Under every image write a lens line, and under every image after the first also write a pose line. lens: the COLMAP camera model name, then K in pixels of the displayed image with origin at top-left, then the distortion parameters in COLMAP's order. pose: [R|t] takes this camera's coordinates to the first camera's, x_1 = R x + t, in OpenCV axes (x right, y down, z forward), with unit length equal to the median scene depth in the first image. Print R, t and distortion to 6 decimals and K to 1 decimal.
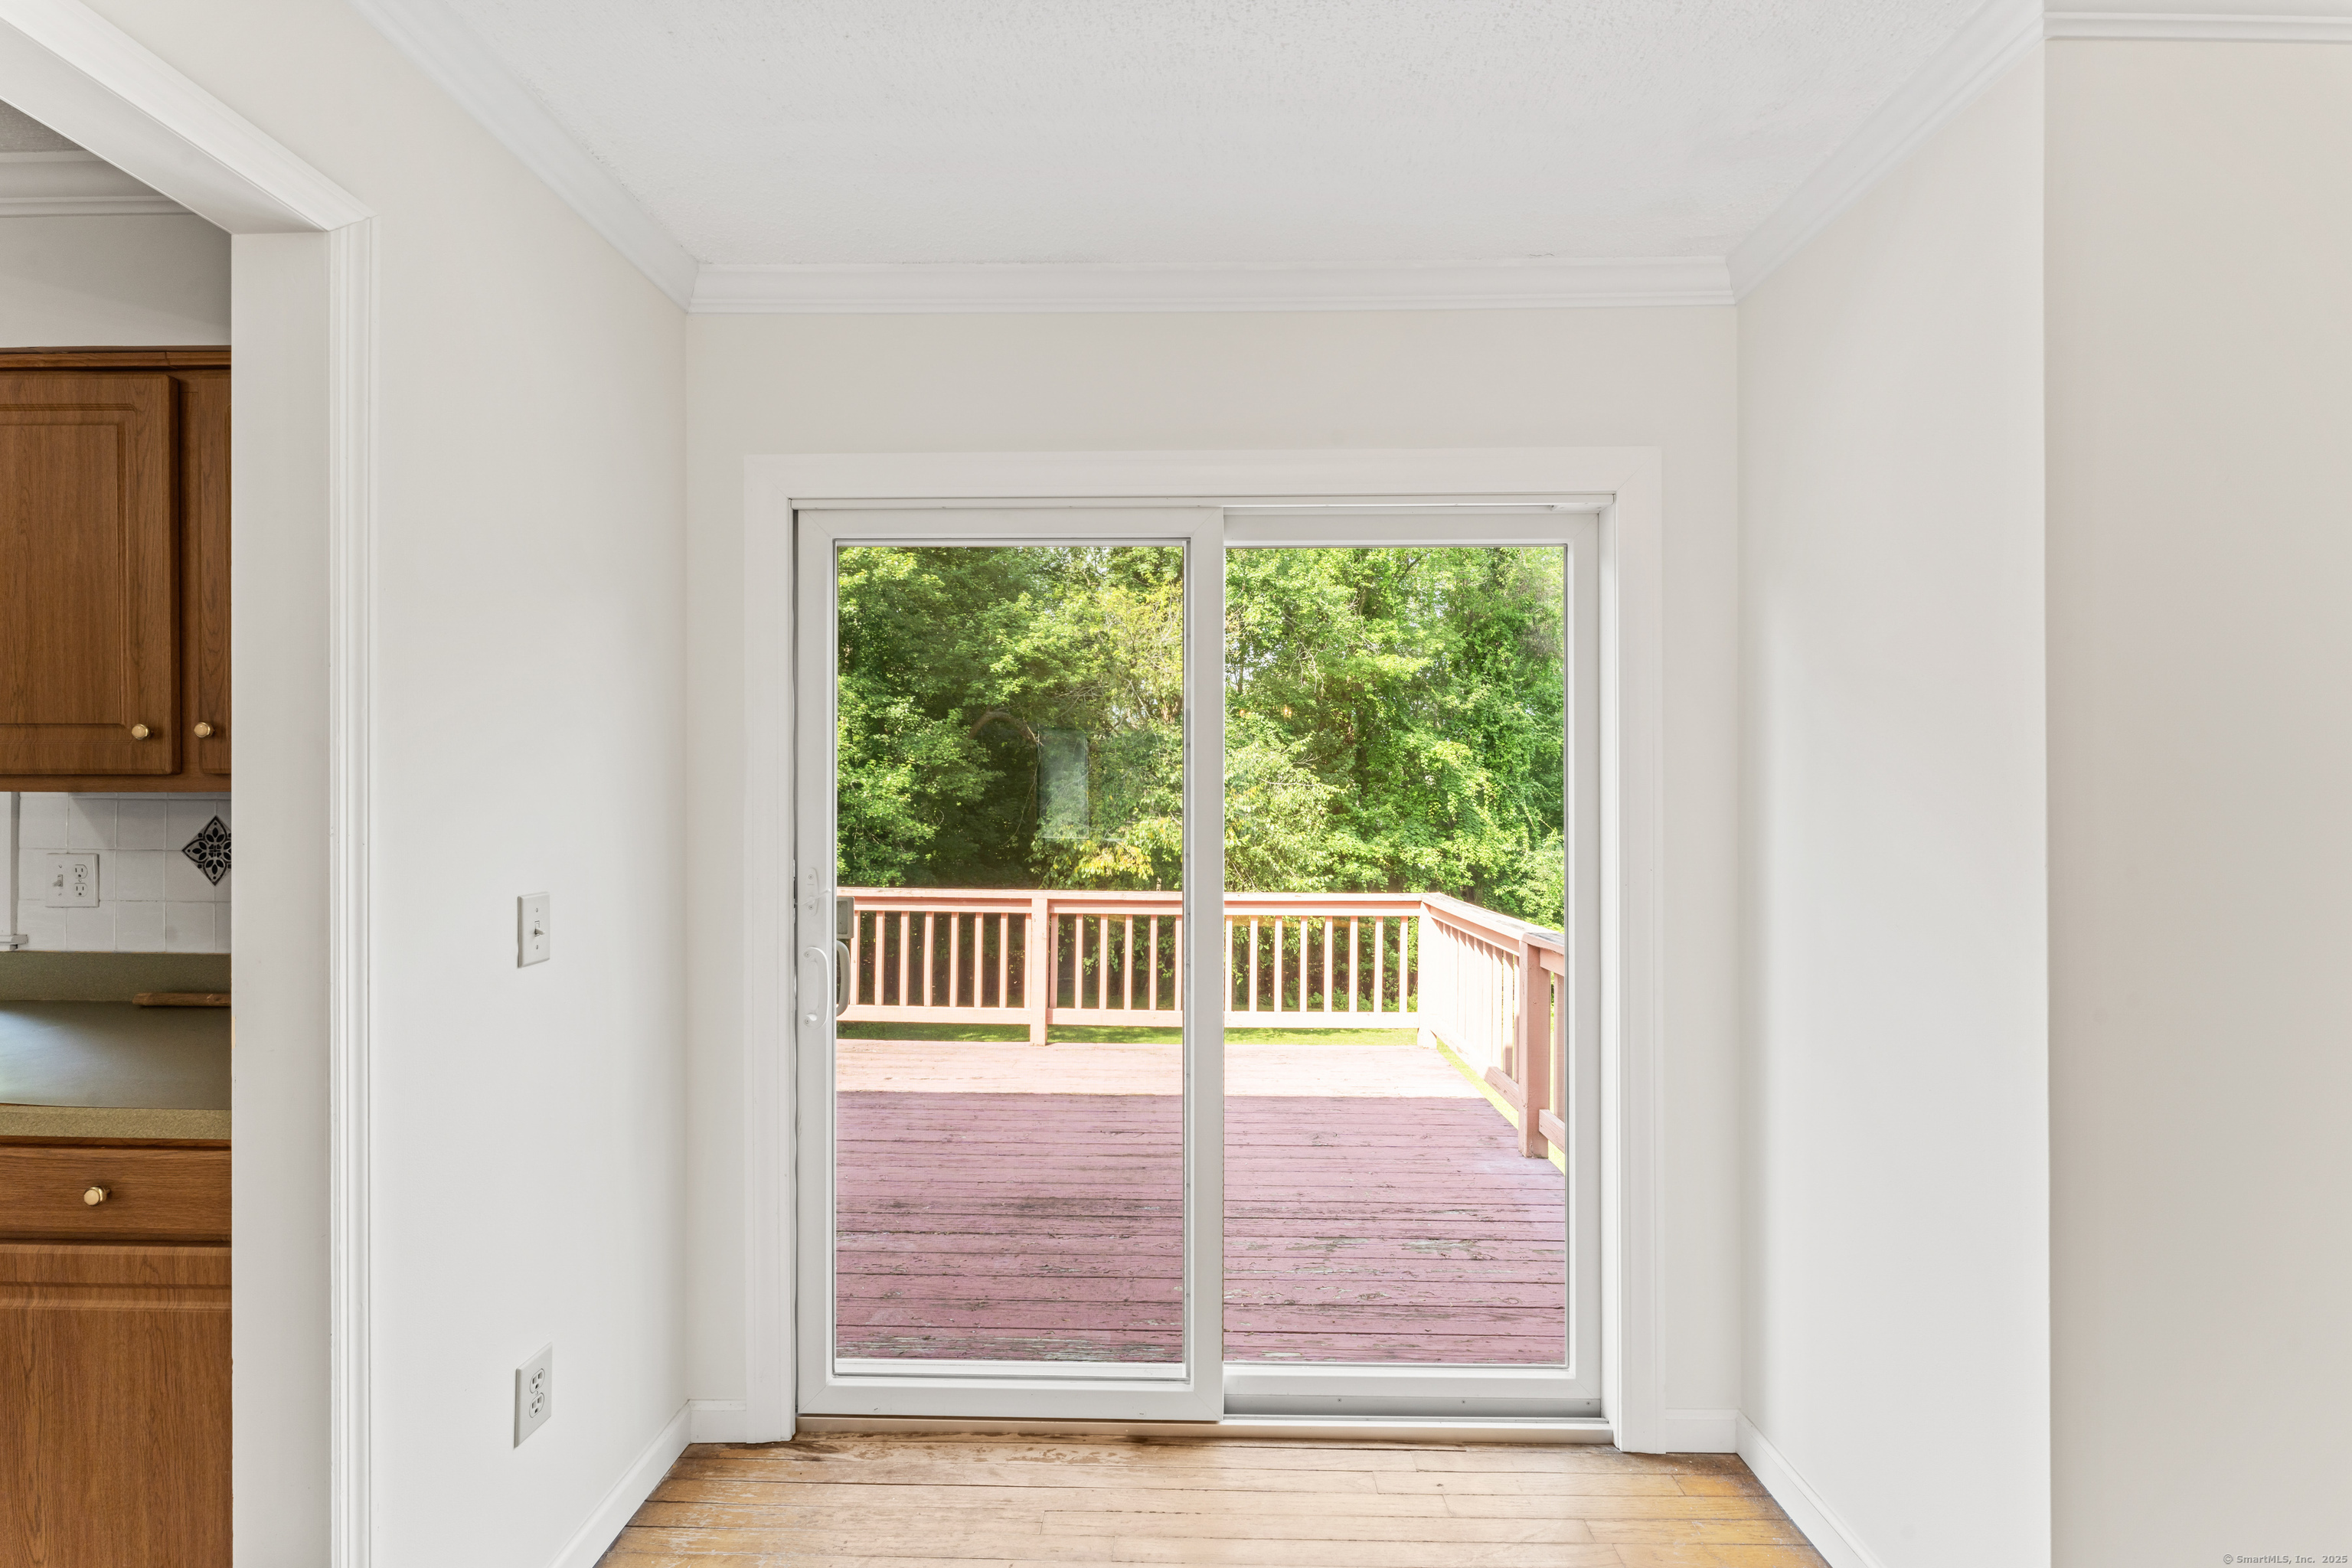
lens RADIAL K [[938.7, 0, 1179.0], [0, 938.7, 791.2], [0, 0, 1]] dist [0.000091, -0.000014]
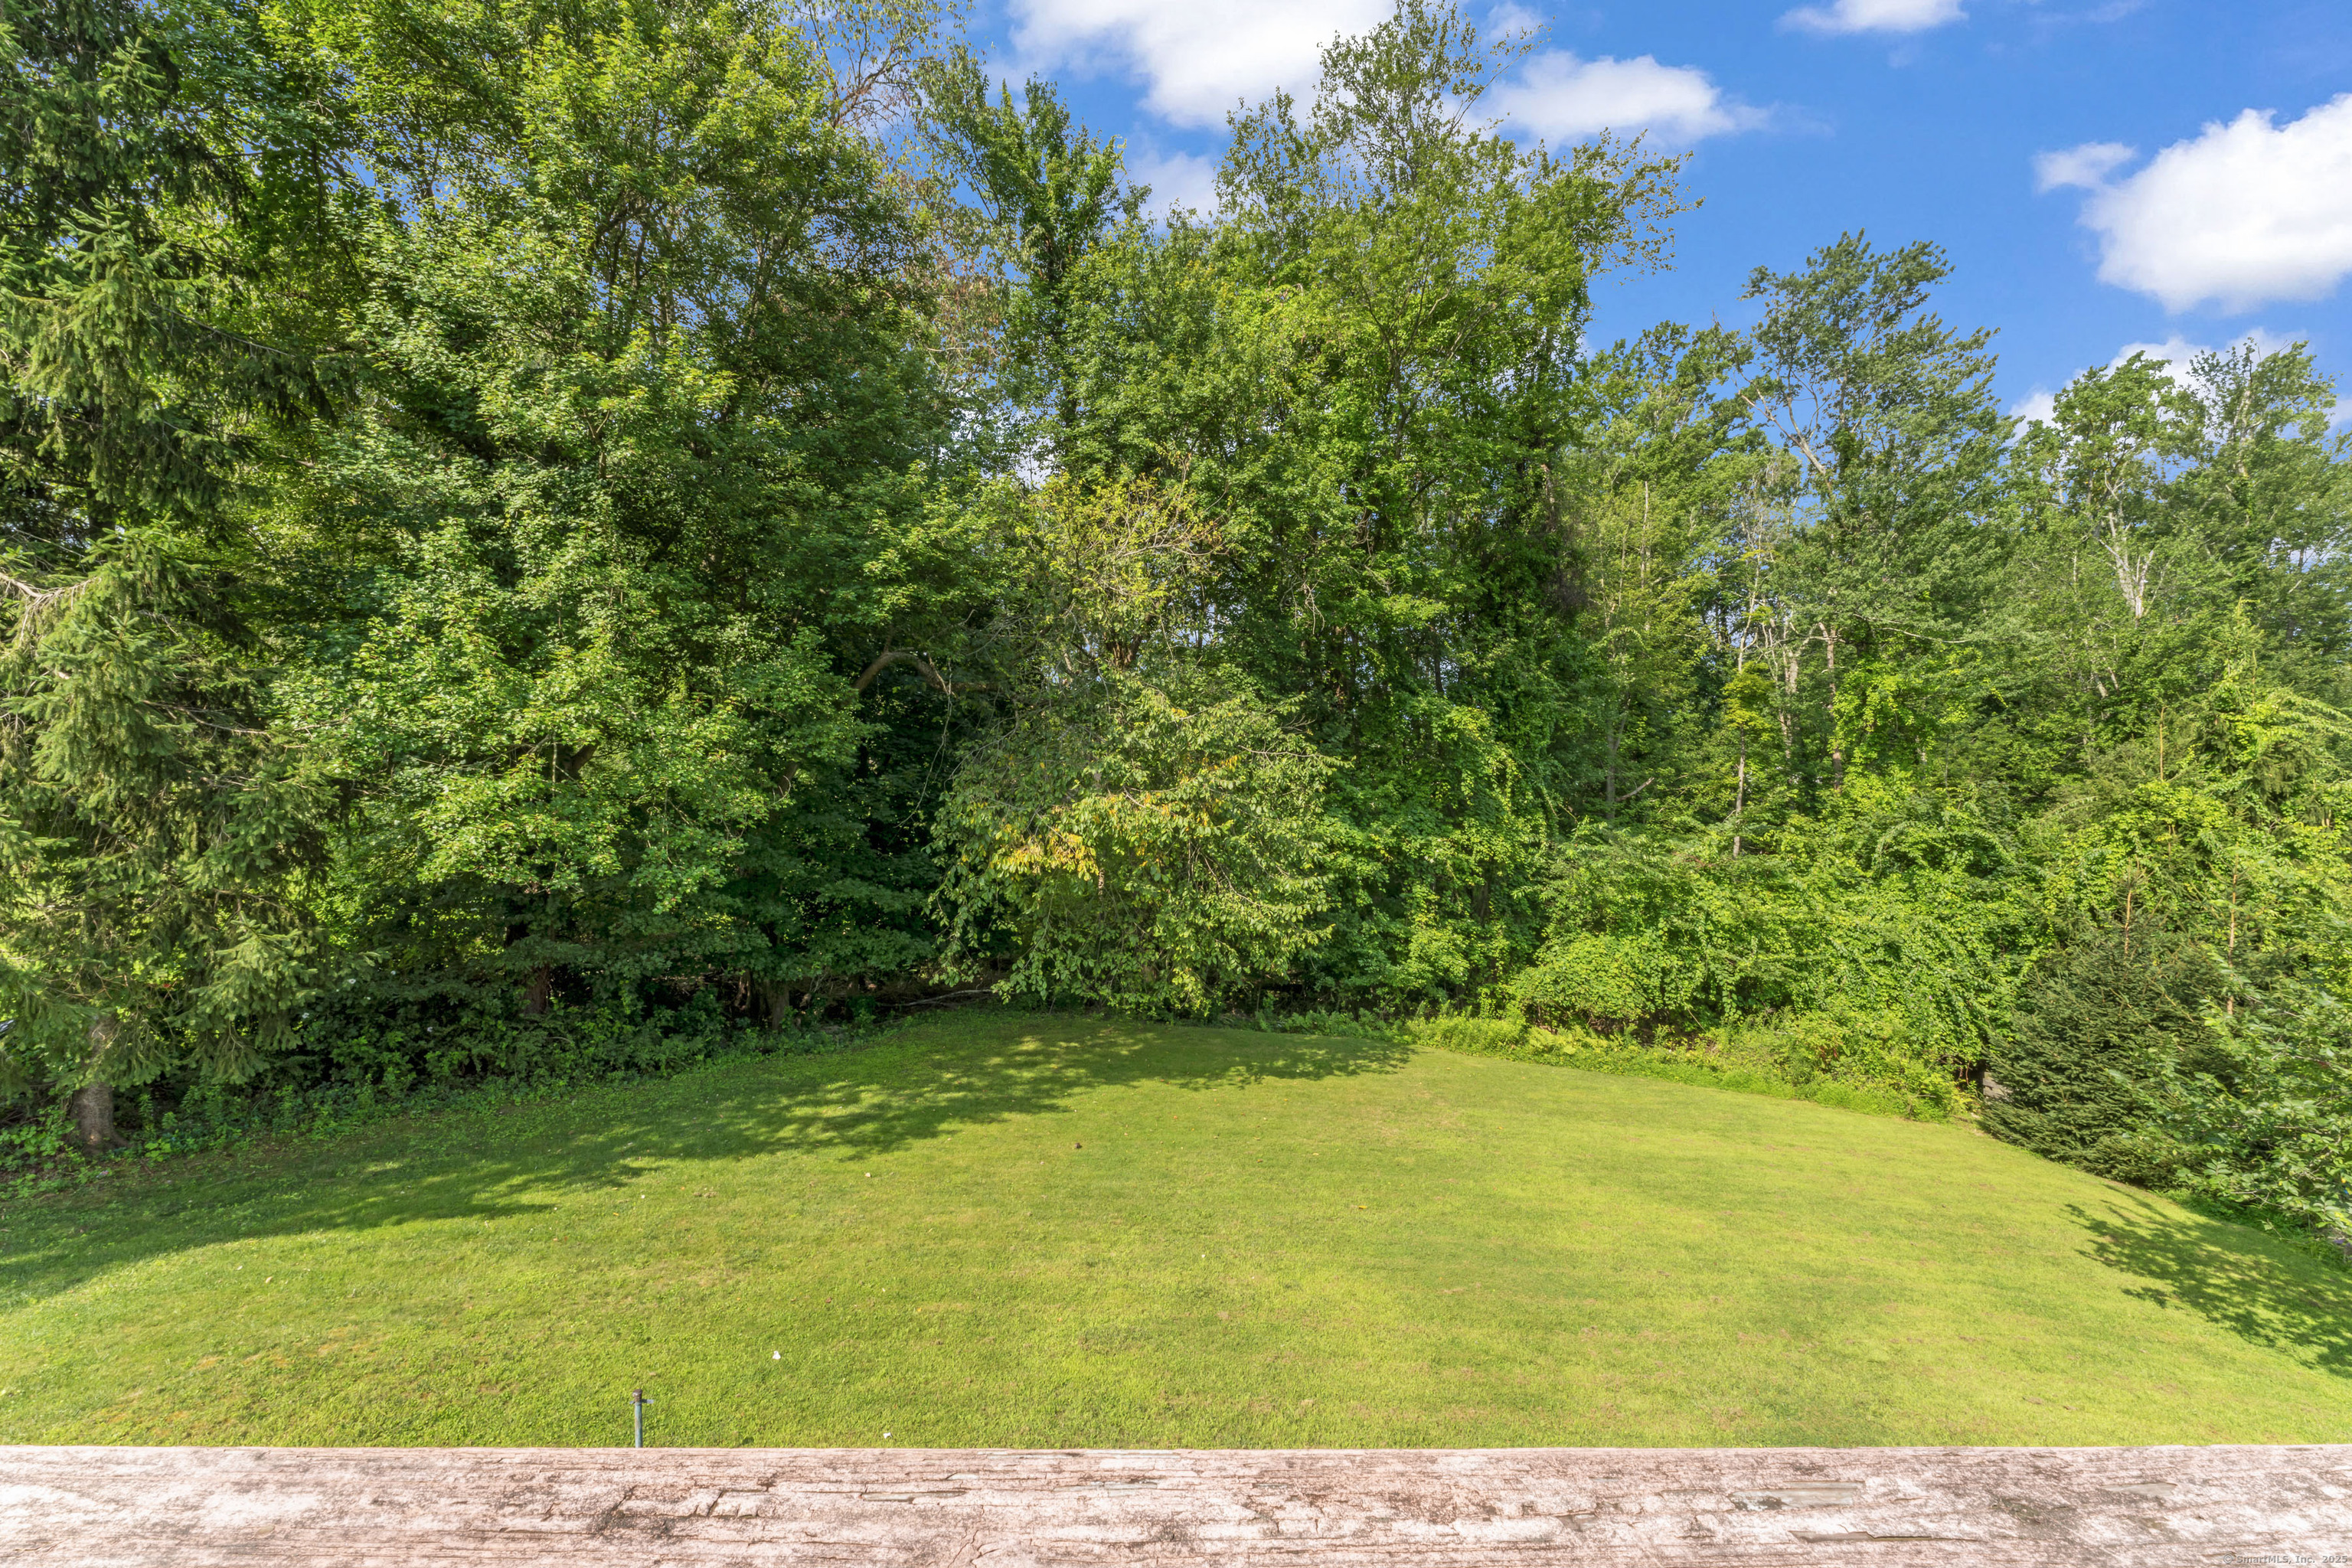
lens RADIAL K [[975.9, 0, 1180.4], [0, 975.9, 783.4], [0, 0, 1]] dist [0.001858, 0.000171]
pose [[0.998072, 0.020179, 0.058688, -0.008875], [-0.021143, 0.999651, 0.015846, 0.006022], [-0.058348, -0.017056, 0.998151, 0.221554]]
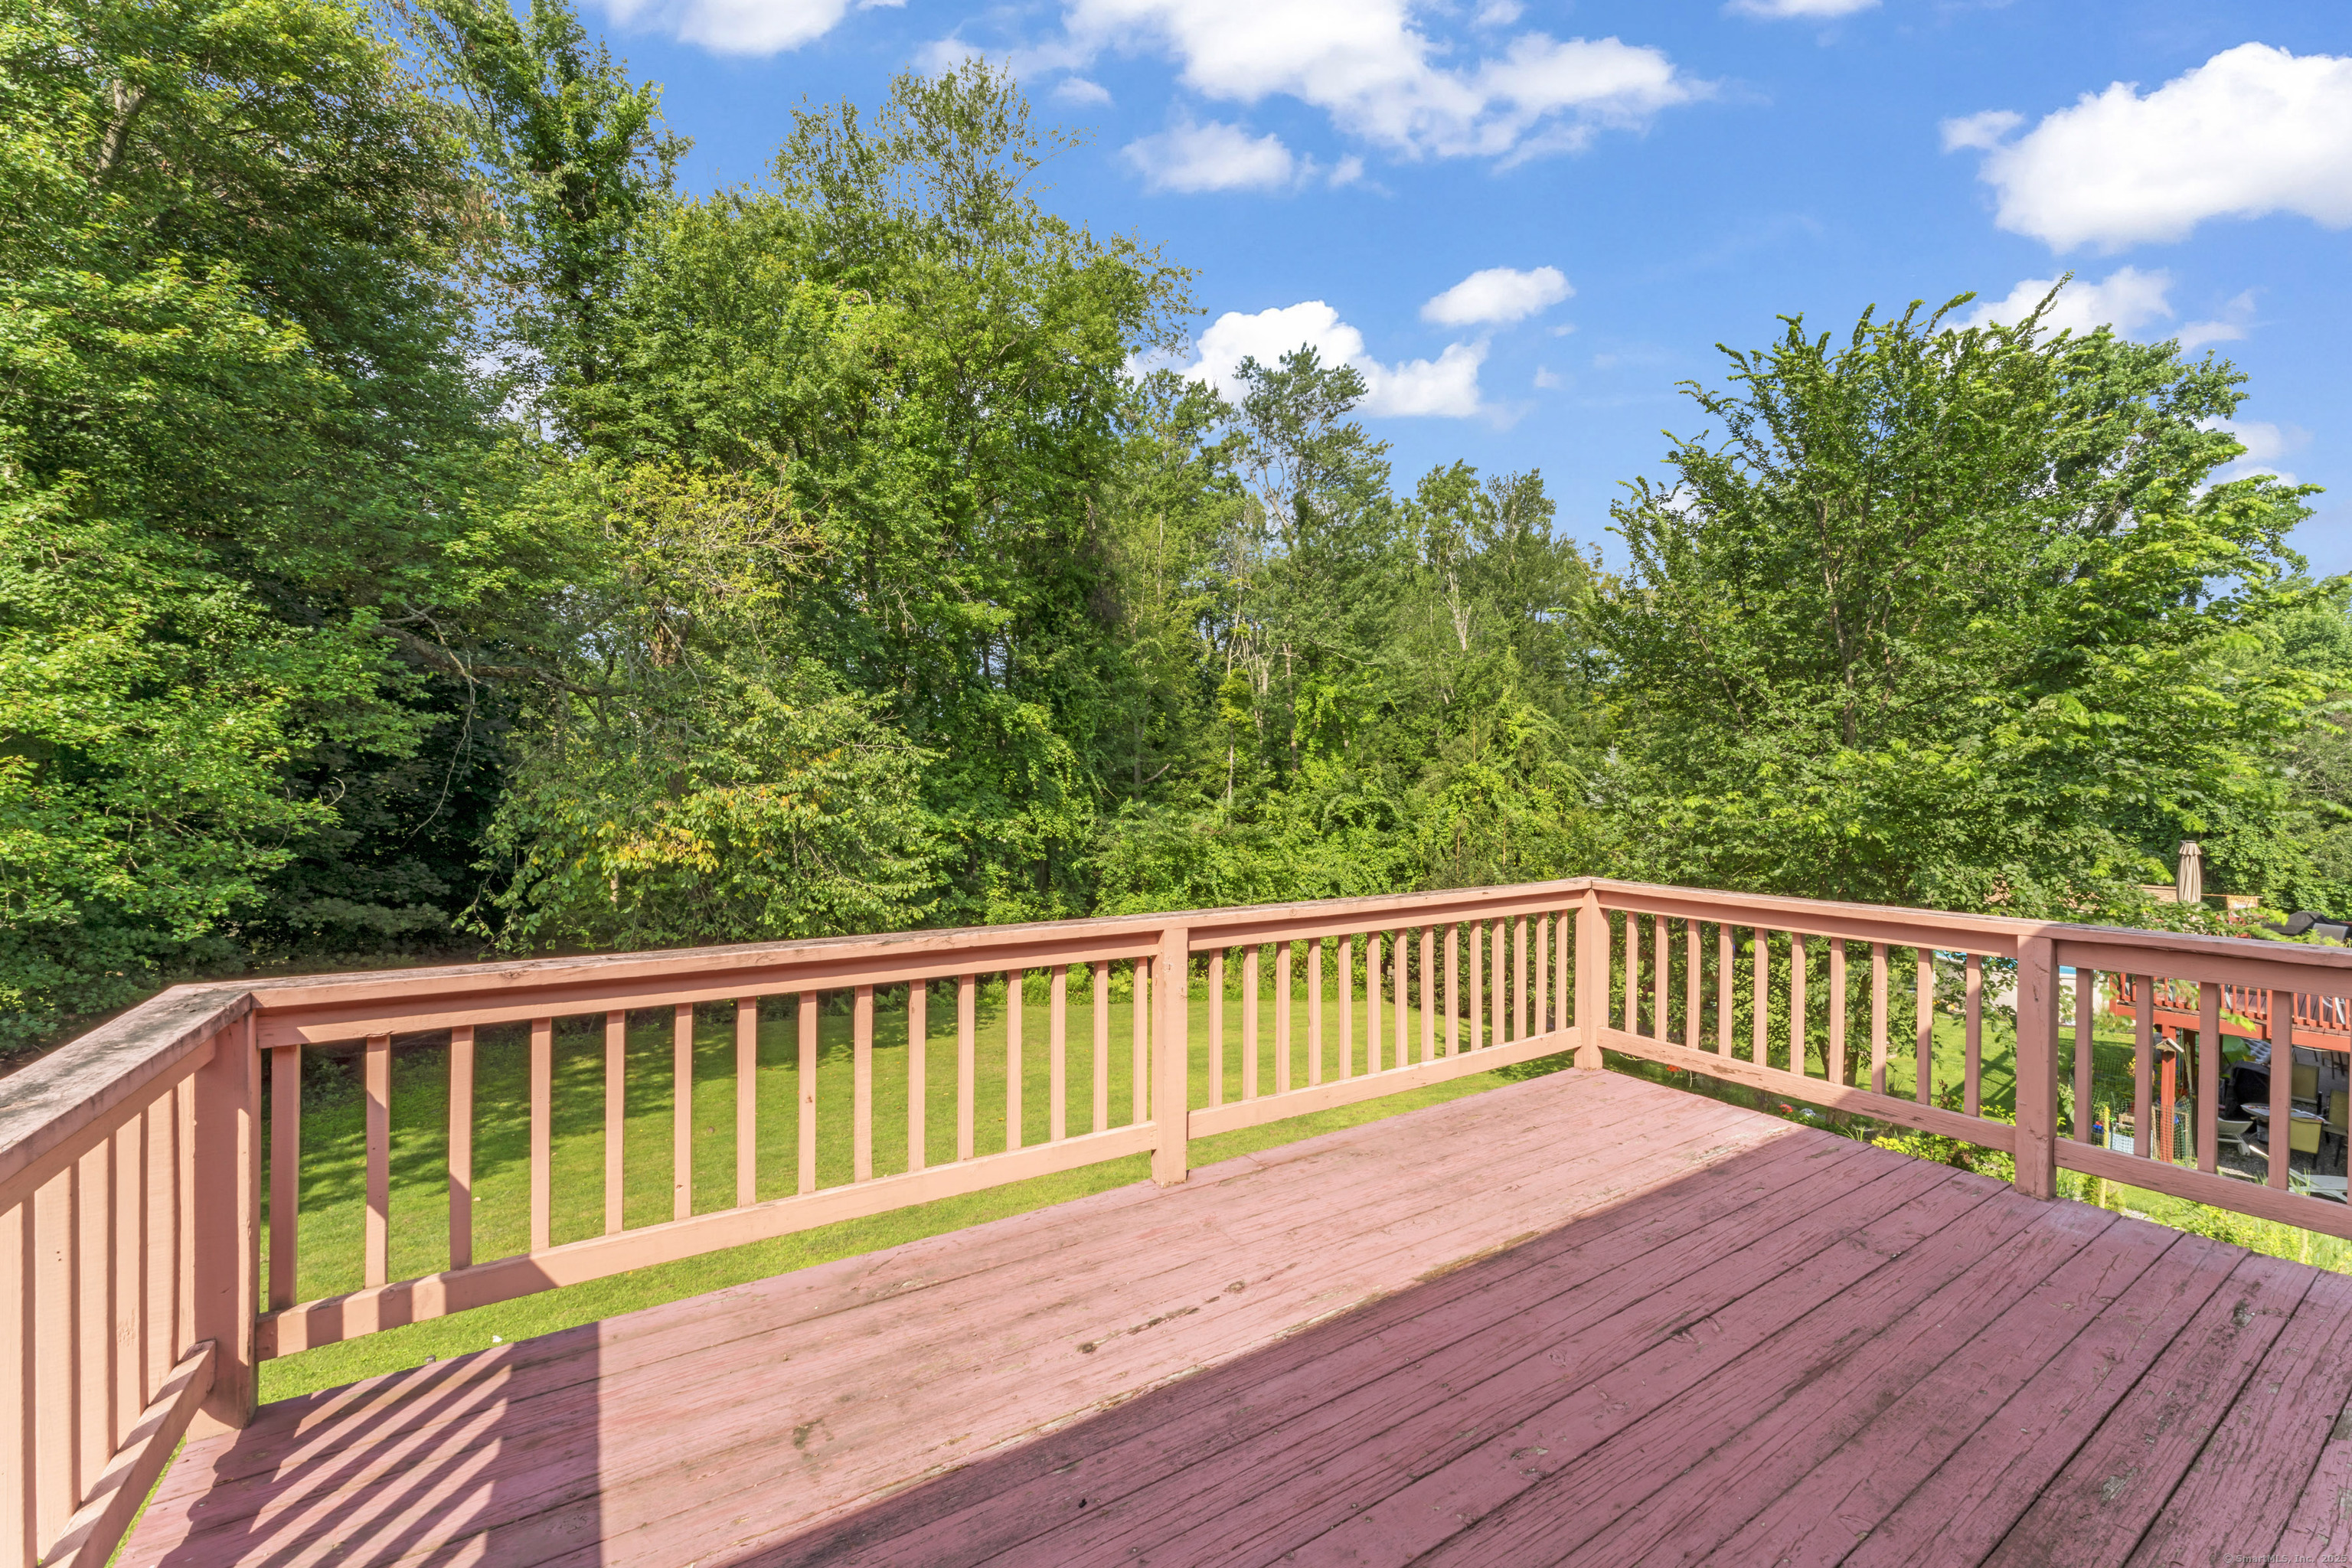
lens RADIAL K [[967.1, 0, 1272.8], [0, 967.1, 778.3], [0, 0, 1]] dist [0.003170, 0.000129]
pose [[0.805436, 0.000299, 0.592683, -0.110318], [-0.011901, 0.999806, 0.015670, 0.003063], [-0.592564, -0.019675, 0.805283, 0.119765]]
